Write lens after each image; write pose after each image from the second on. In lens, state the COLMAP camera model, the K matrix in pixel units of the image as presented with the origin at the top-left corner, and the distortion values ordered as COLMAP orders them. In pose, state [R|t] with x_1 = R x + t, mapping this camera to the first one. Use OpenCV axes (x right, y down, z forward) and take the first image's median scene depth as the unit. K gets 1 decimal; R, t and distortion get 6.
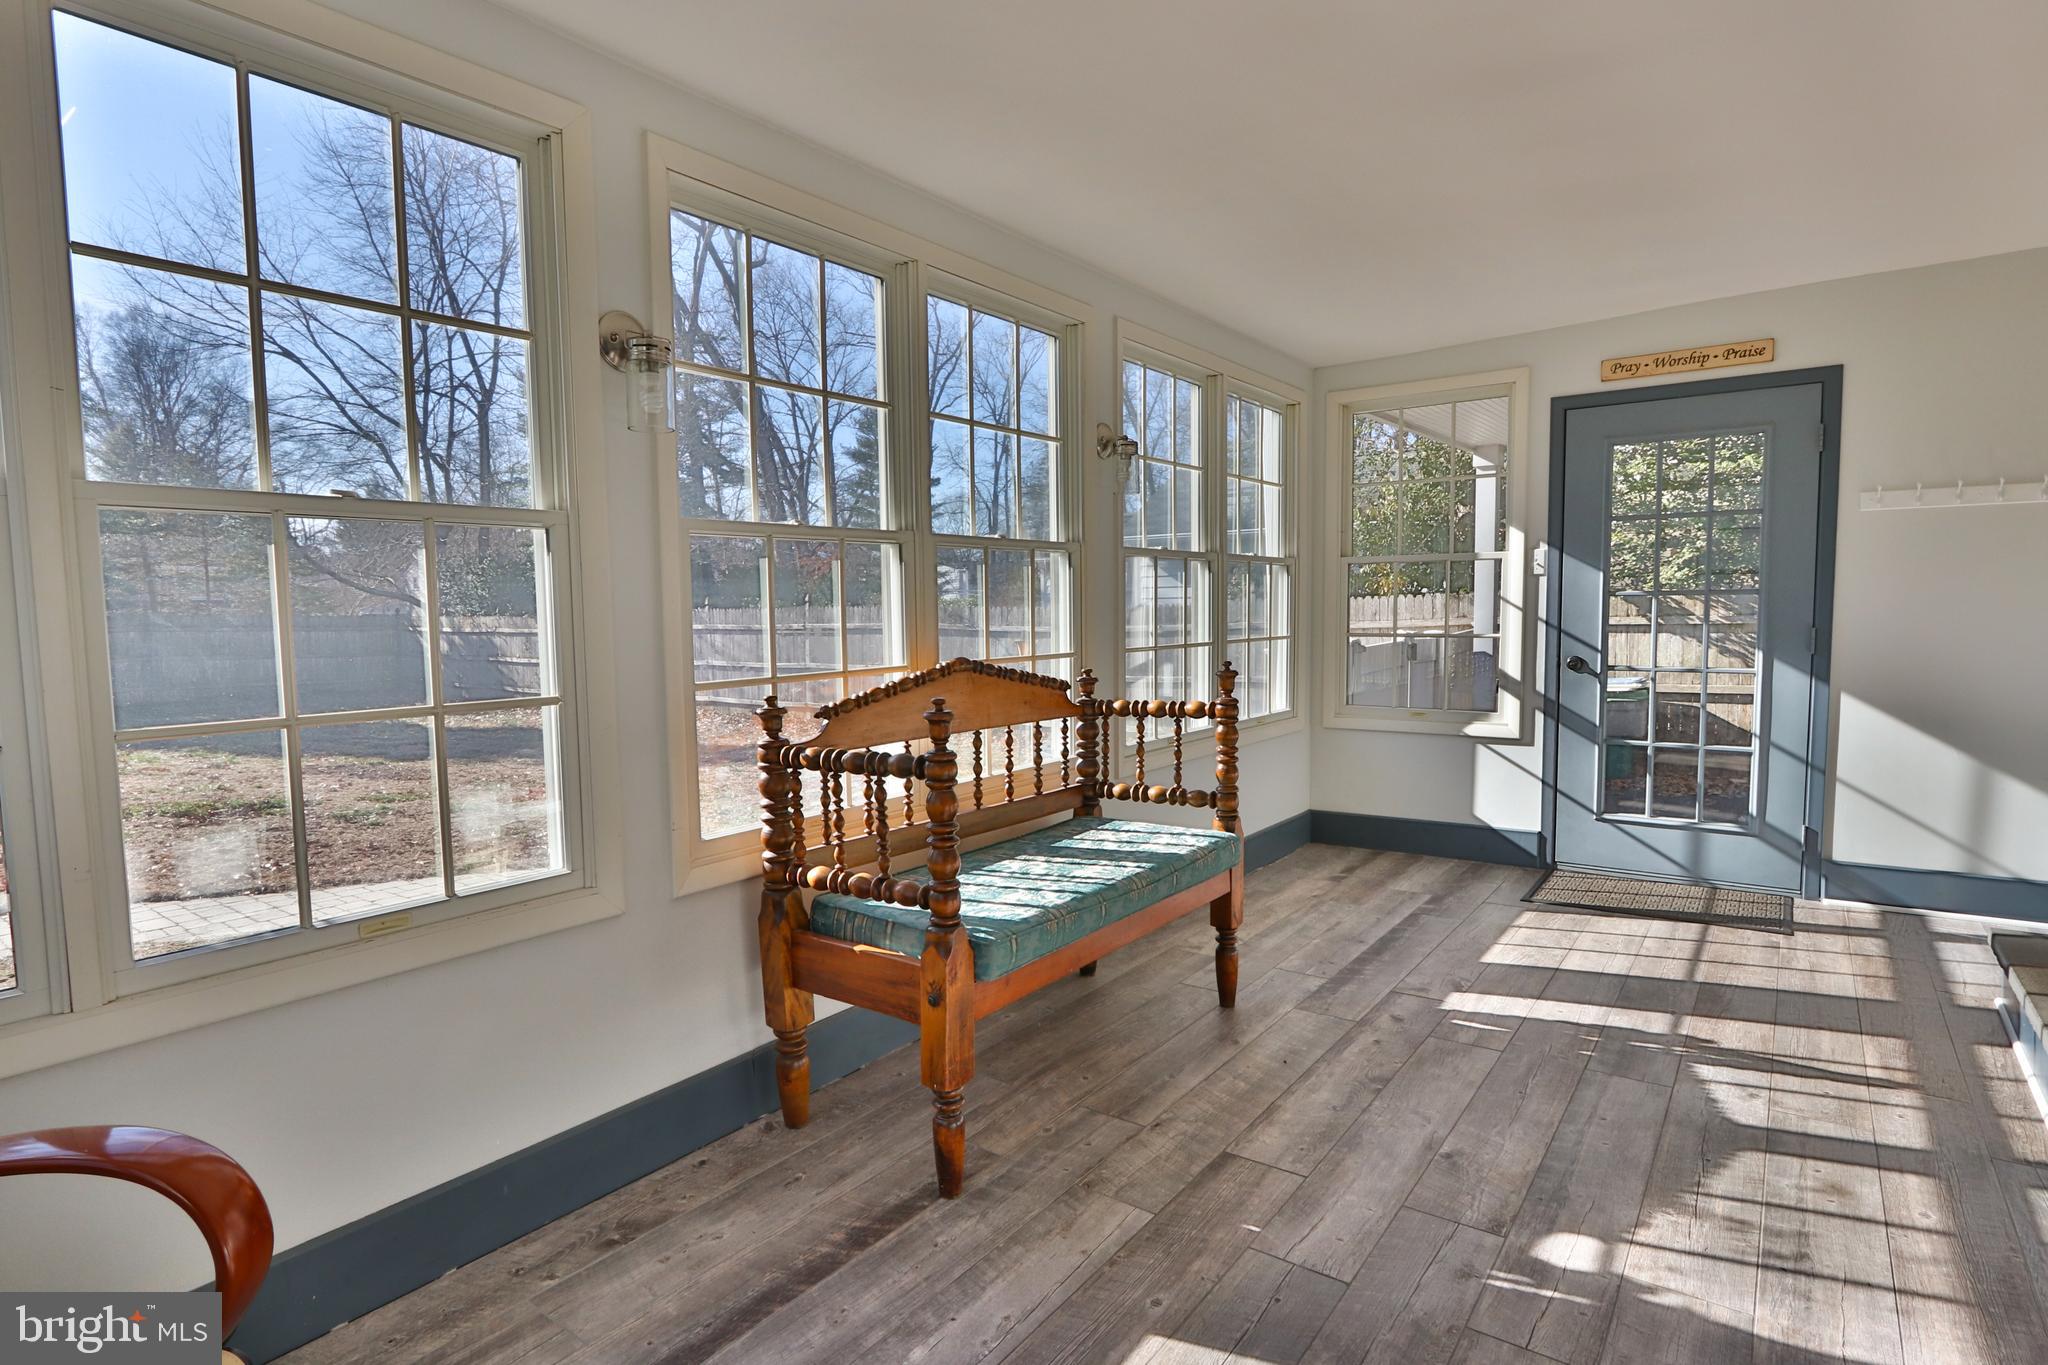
lens RADIAL K [[1058.7, 0, 1021.3], [0, 1058.7, 688.8], [0, 0, 1]] dist [-0.001895, 0.000046]
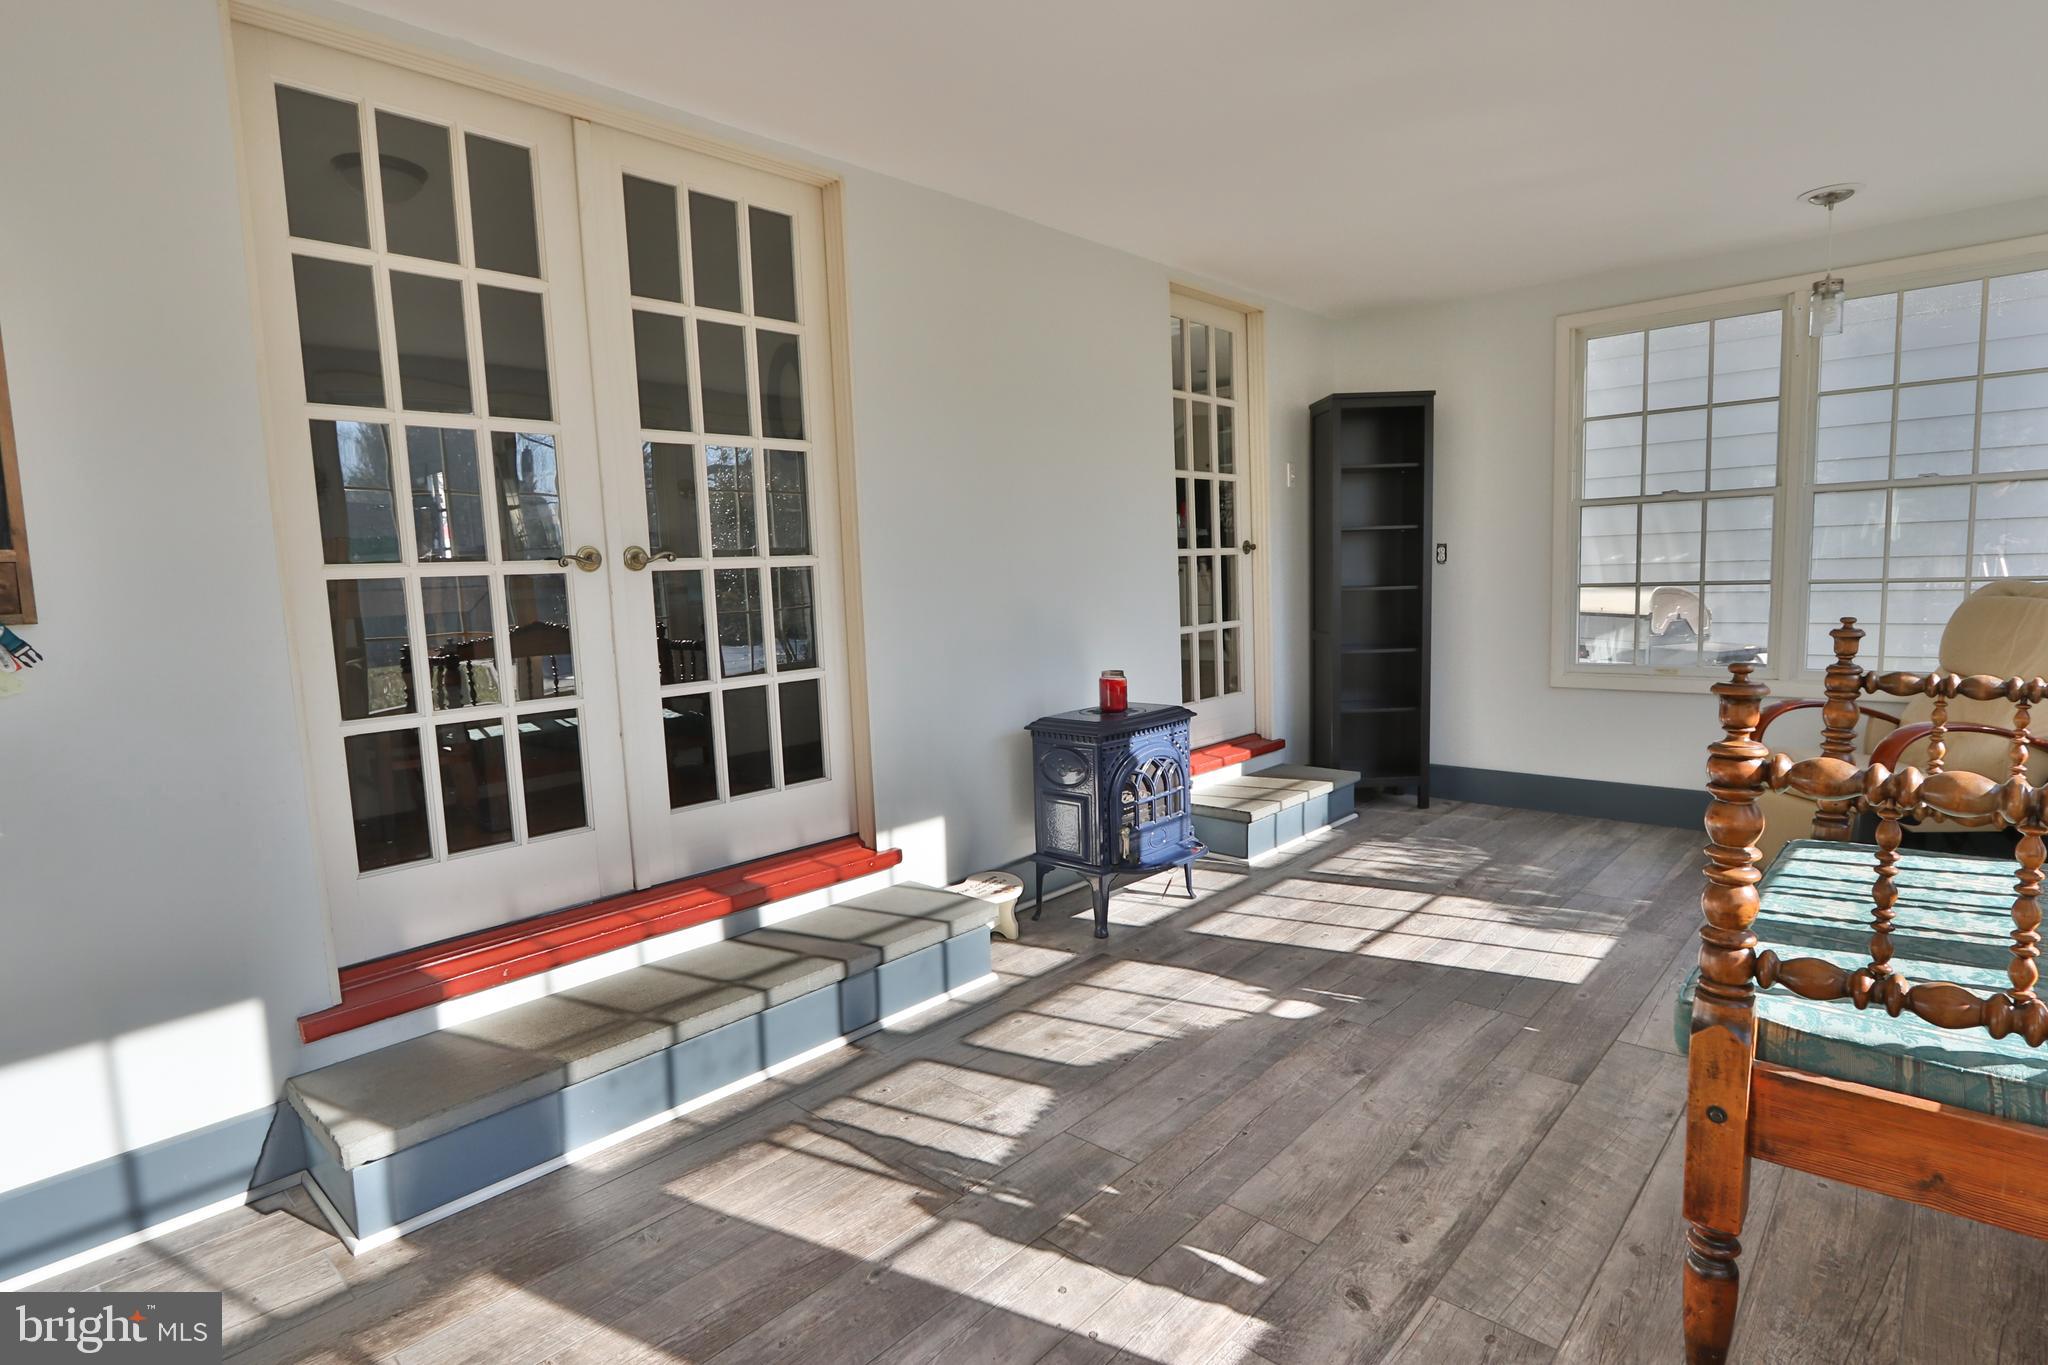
lens RADIAL K [[1058.7, 0, 1022.0], [0, 1058.7, 693.3], [0, 0, 1]] dist [-0.001895, 0.000046]
pose [[-0.994207, 0.036700, 0.101021, 0.532261], [0.055527, 0.980135, 0.190402, -0.136171], [-0.092026, 0.194909, -0.976495, 1.721994]]
